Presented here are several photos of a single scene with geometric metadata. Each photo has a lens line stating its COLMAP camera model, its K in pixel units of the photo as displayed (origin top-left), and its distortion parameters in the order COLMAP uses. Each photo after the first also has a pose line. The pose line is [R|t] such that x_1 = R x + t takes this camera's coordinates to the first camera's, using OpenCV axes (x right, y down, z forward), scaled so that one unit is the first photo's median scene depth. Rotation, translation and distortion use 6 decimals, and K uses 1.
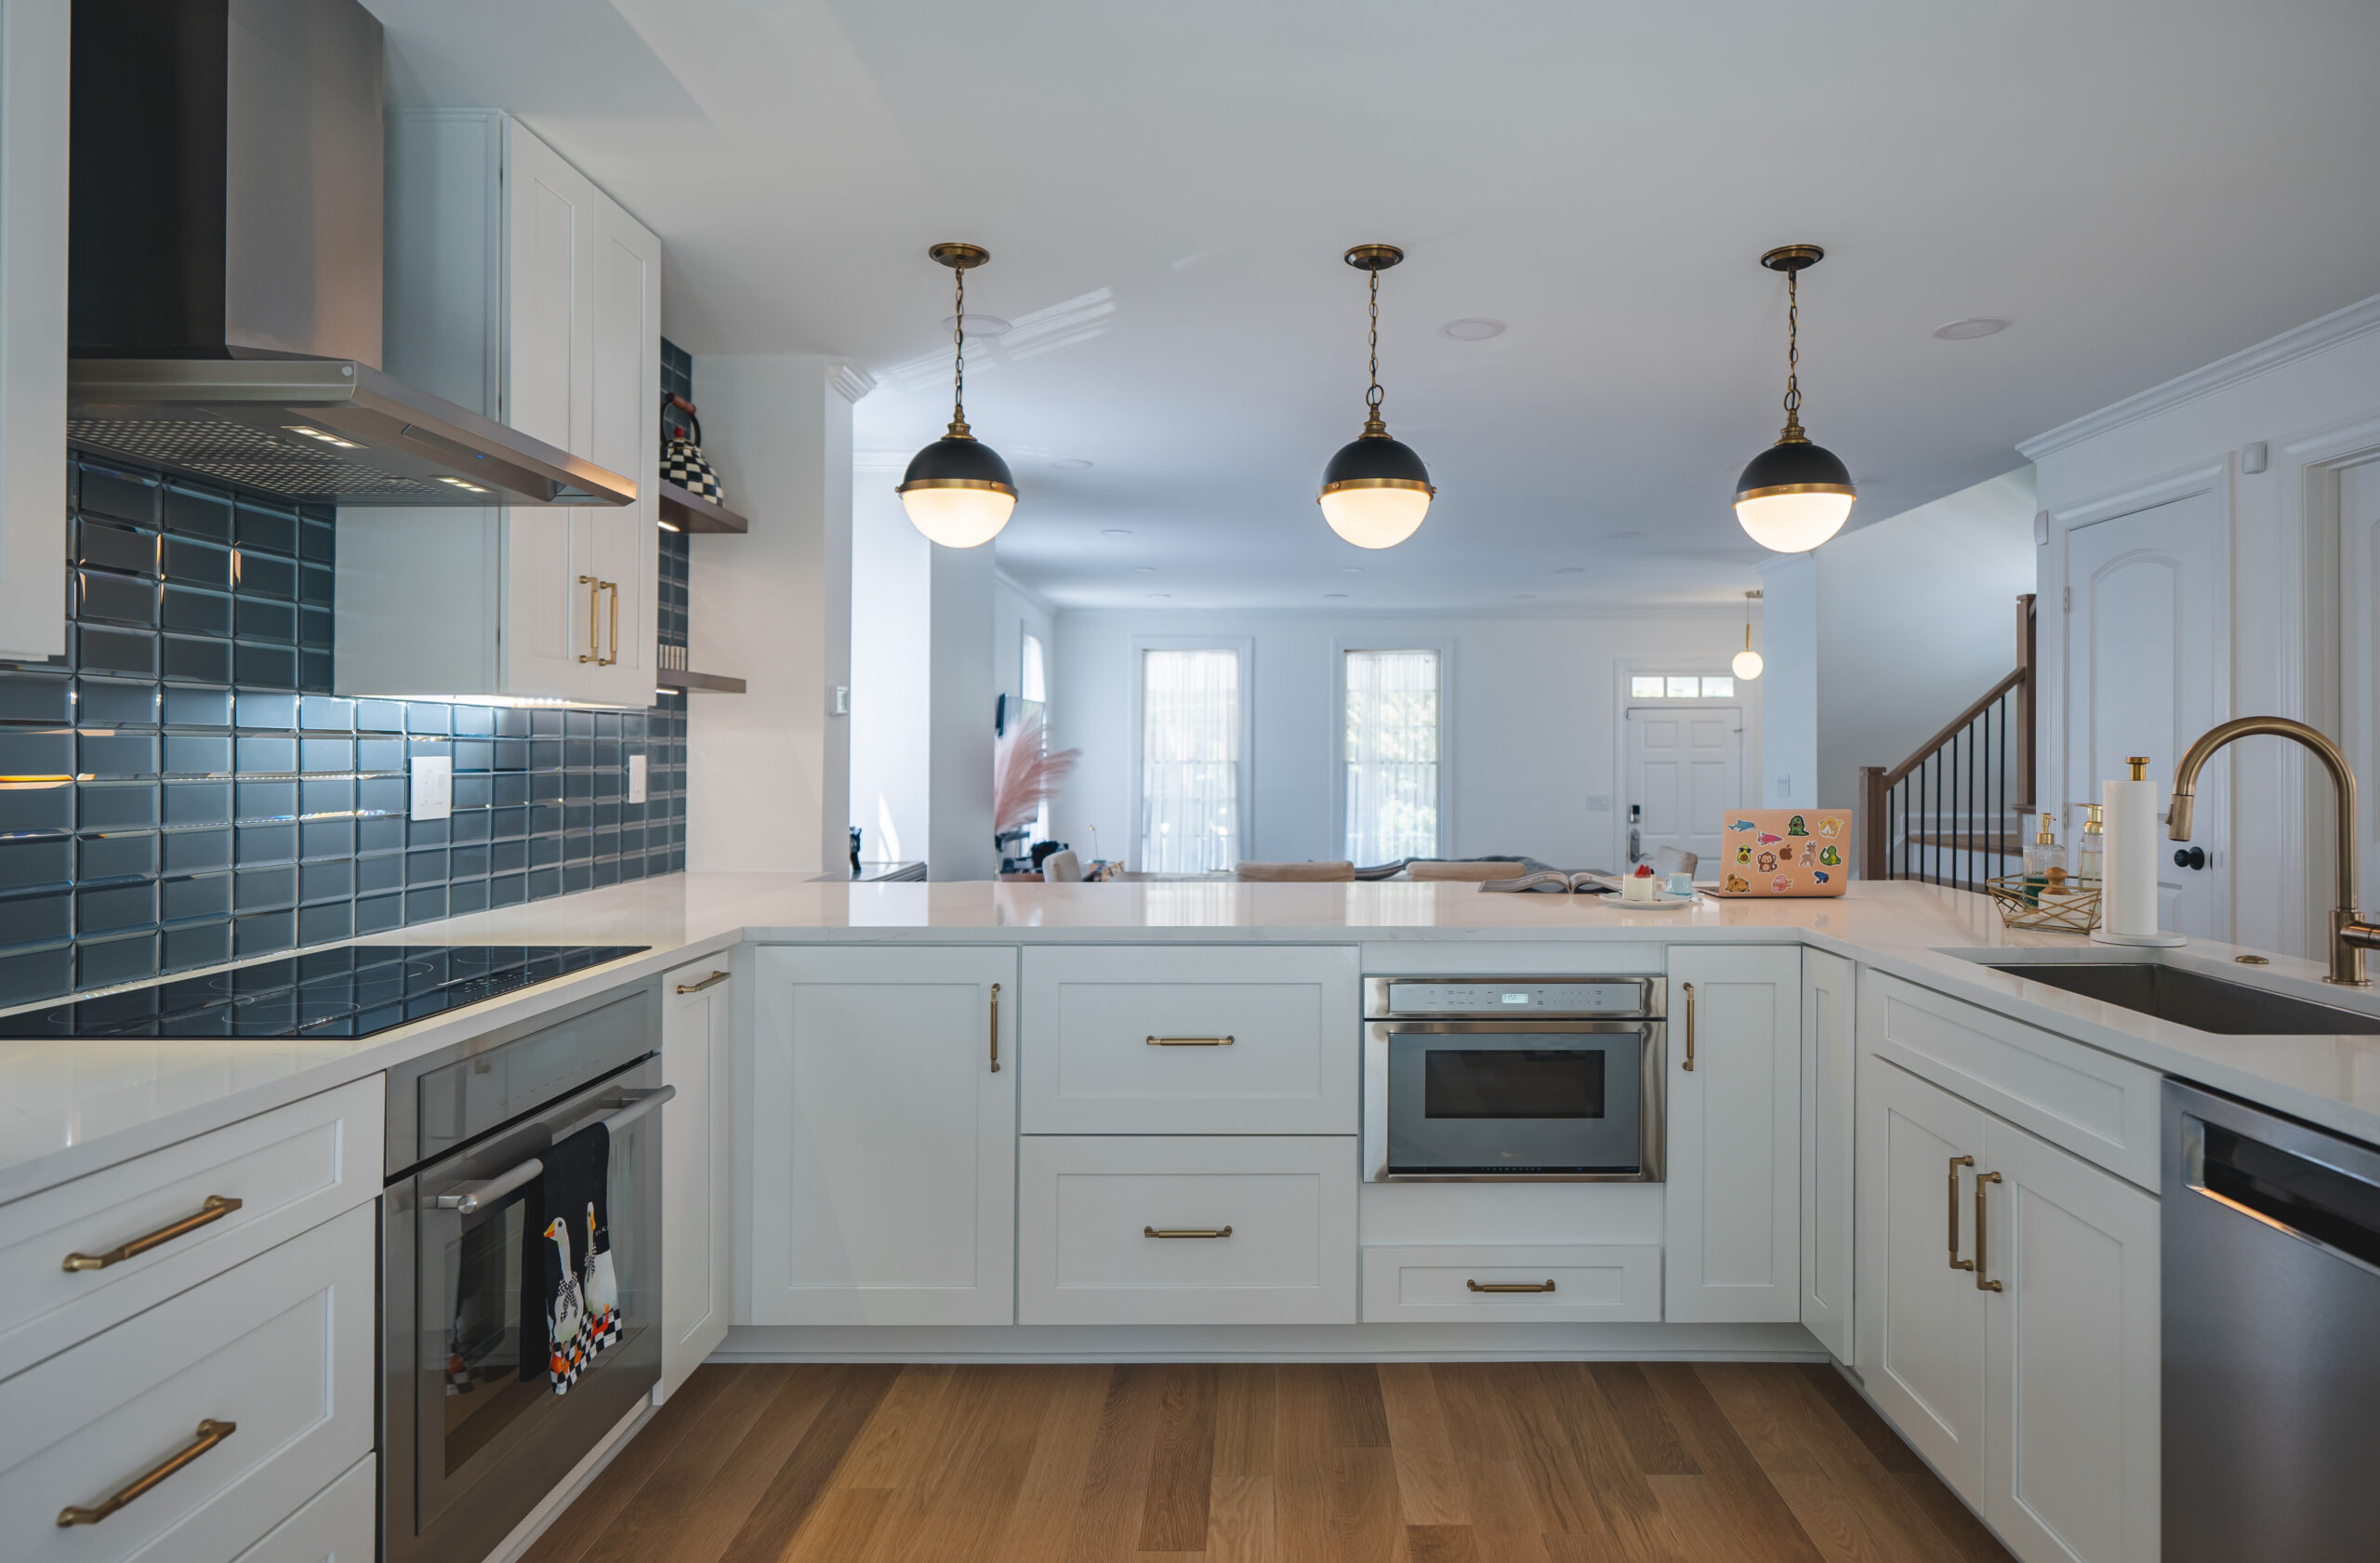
lens RADIAL K [[1352.8, 0, 1284.4], [0, 1352.8, 724.2], [0, 0, 1]] dist [-0.020850, 0.000133]
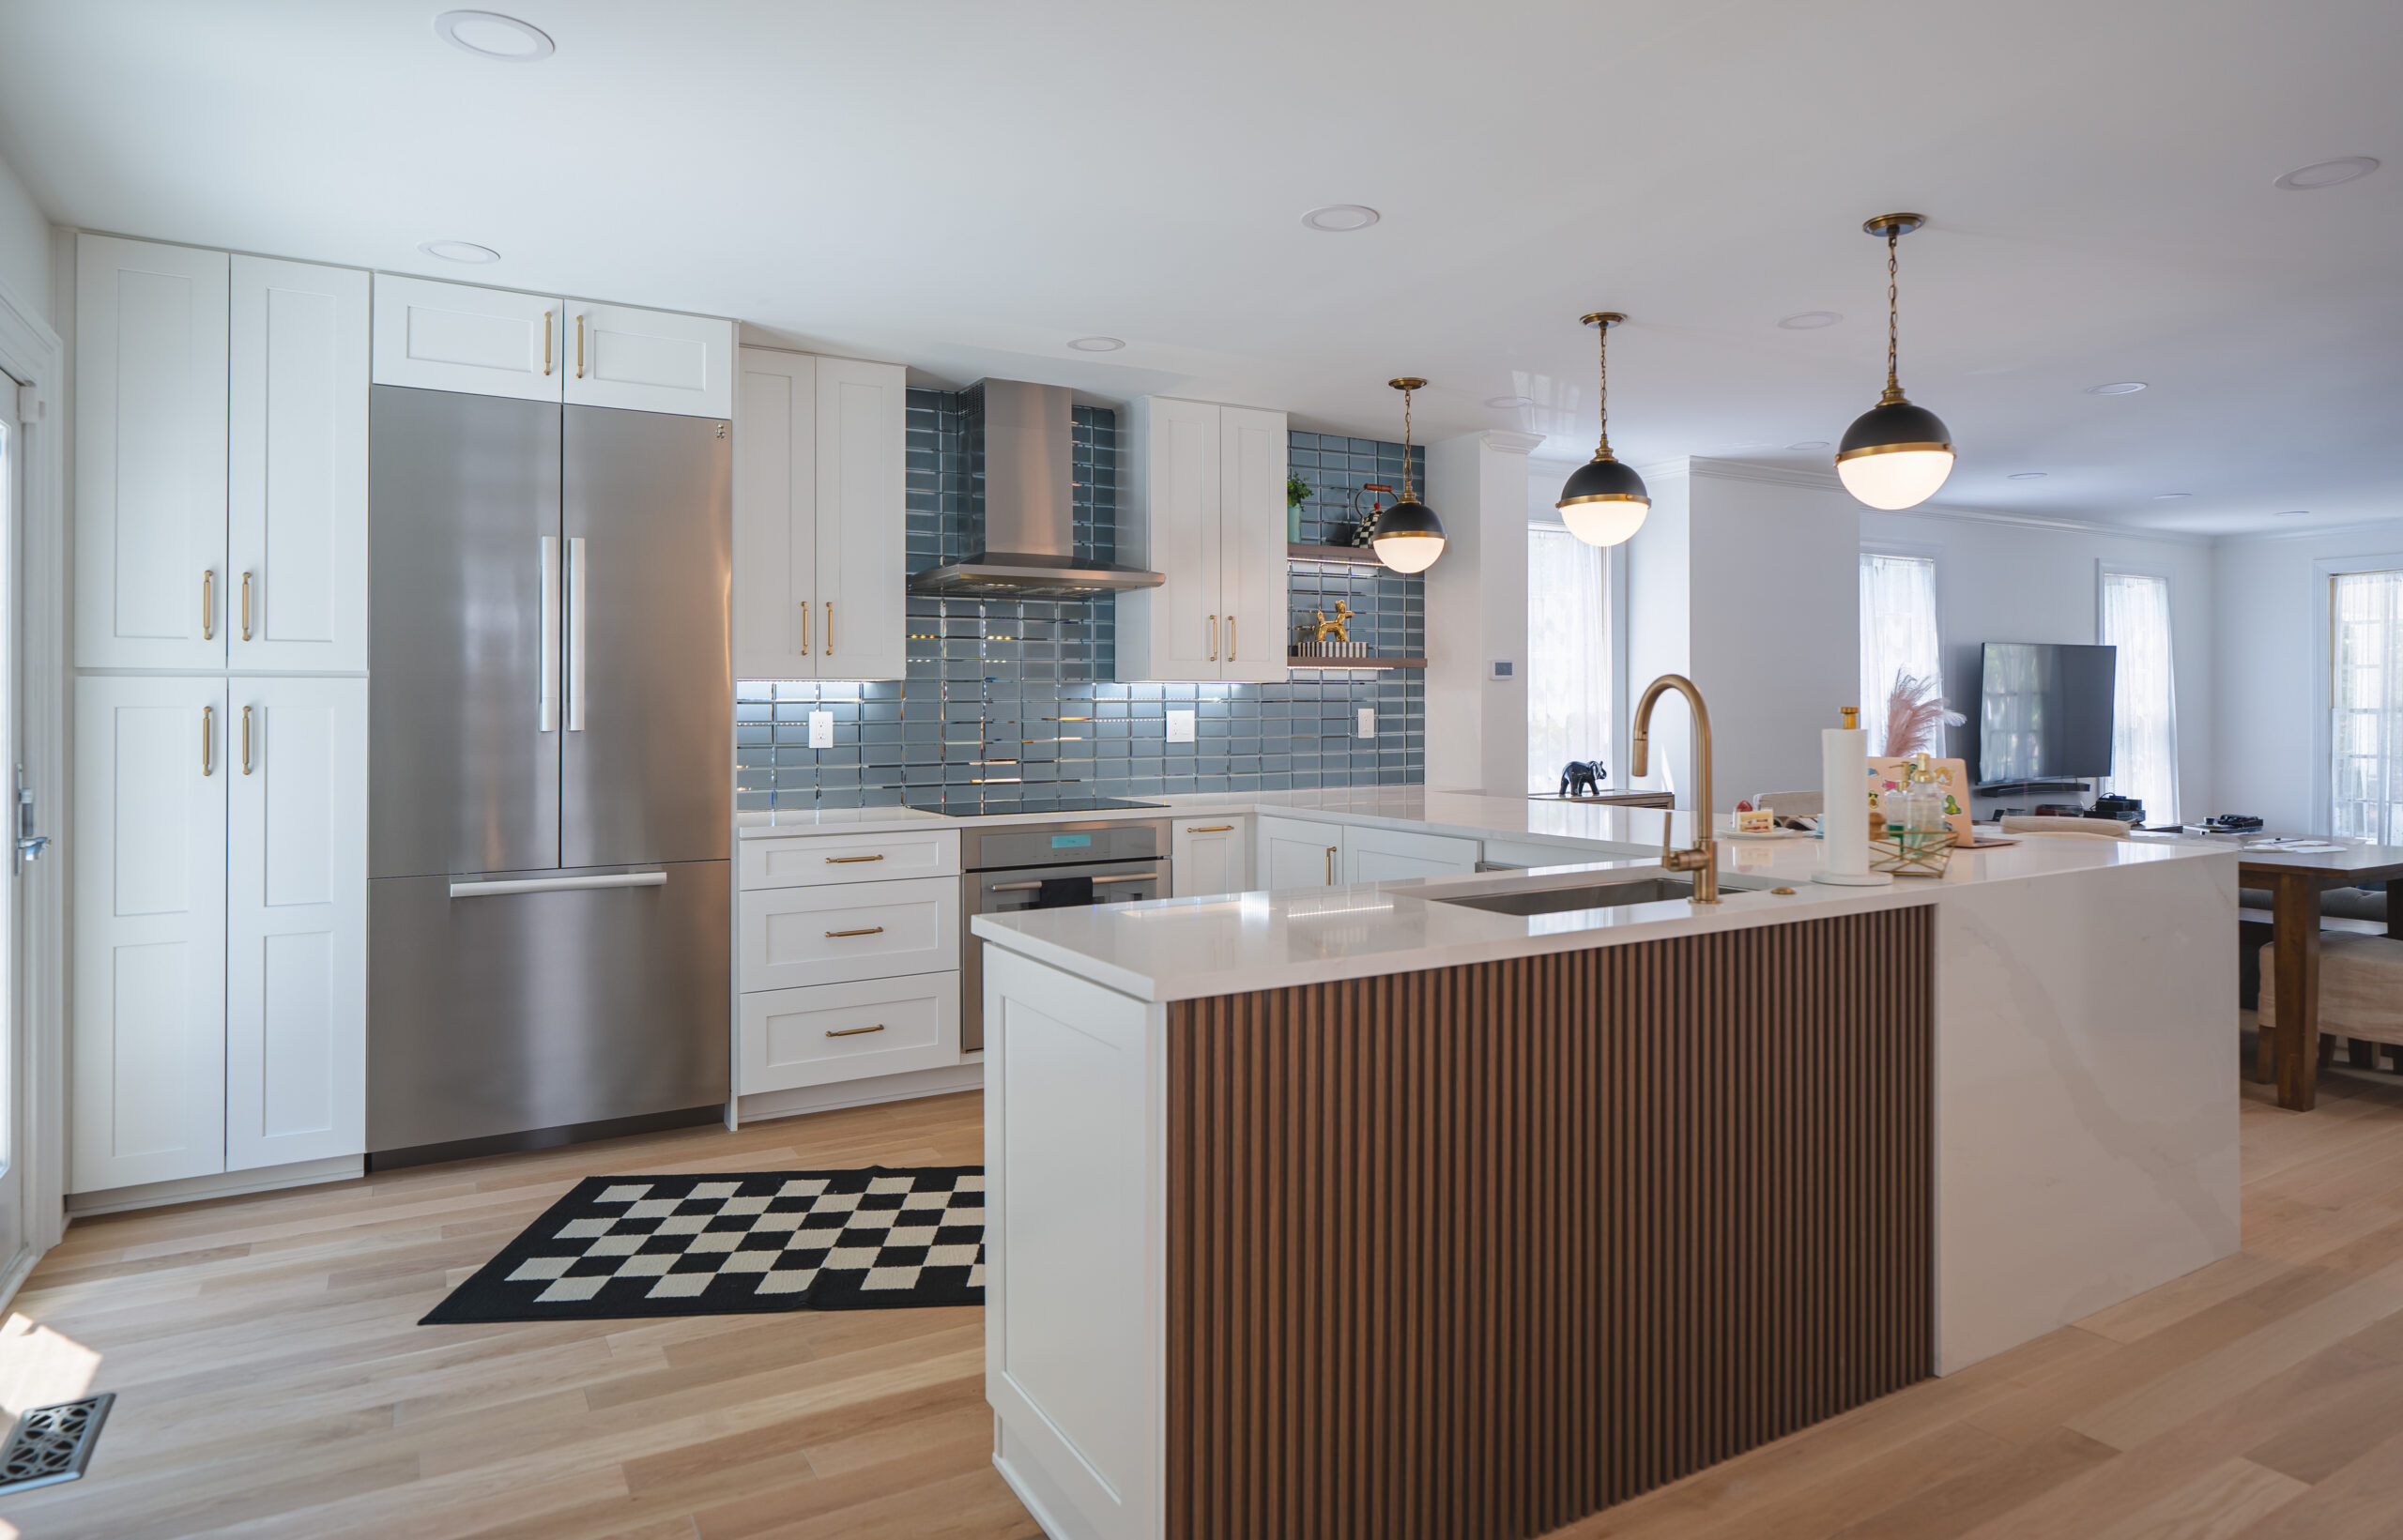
lens RADIAL K [[1386.2, 0, 1269.2], [0, 1386.2, 681.6], [0, 0, 1]] dist [0.001385, -0.000774]
pose [[0.532830, -0.019535, -0.845997, 0.868698], [0.026089, 0.999637, -0.006651, -0.001151], [0.845820, -0.018527, 0.533146, 0.018916]]
